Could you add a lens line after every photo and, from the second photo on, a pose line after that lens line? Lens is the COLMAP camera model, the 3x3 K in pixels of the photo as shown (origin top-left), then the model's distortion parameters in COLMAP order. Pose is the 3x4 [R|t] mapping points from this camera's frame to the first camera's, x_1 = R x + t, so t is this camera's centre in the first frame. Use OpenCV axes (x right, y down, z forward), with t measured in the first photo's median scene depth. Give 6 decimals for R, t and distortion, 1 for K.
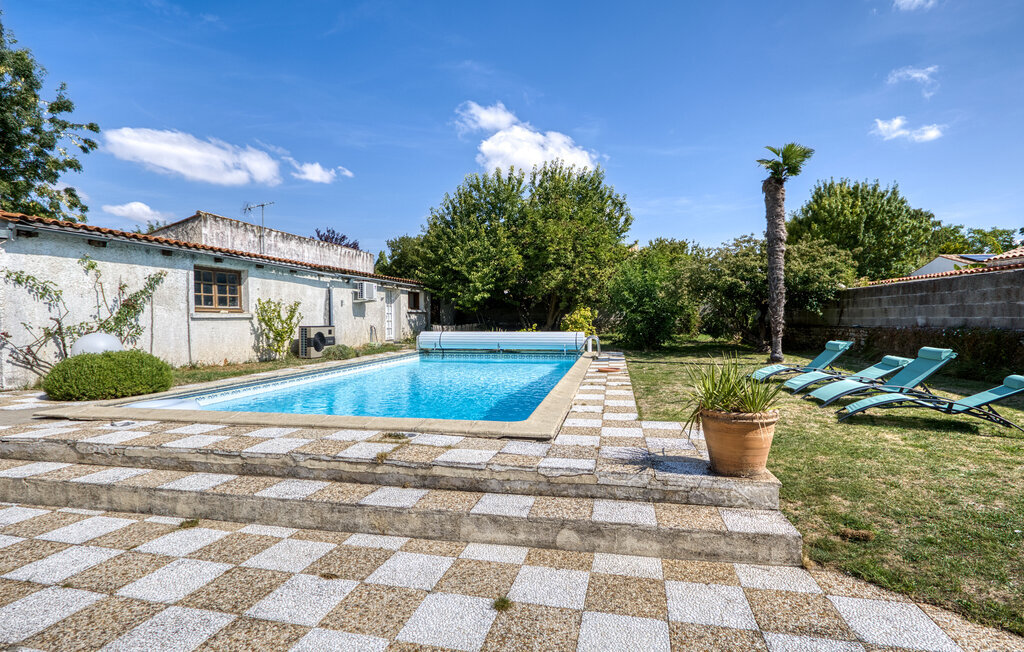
lens RADIAL K [[487.3, 0, 507.6], [0, 487.3, 323.5], [0, 0, 1]] dist [-0.001332, 0.000656]
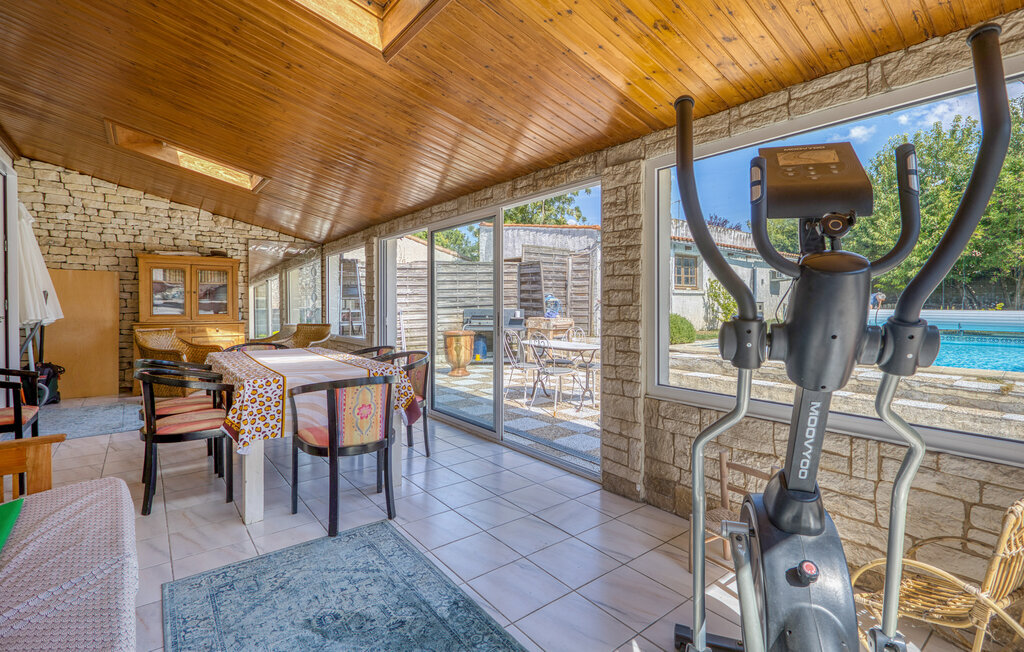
lens RADIAL K [[470.0, 0, 516.2], [0, 470.0, 318.5], [0, 0, 1]] dist [-0.002428, -0.000579]
pose [[0.782015, 0.026448, -0.622699, -0.159610], [-0.009763, 0.999496, 0.030192, 0.020200], [0.623184, -0.017531, 0.781879, -0.239319]]
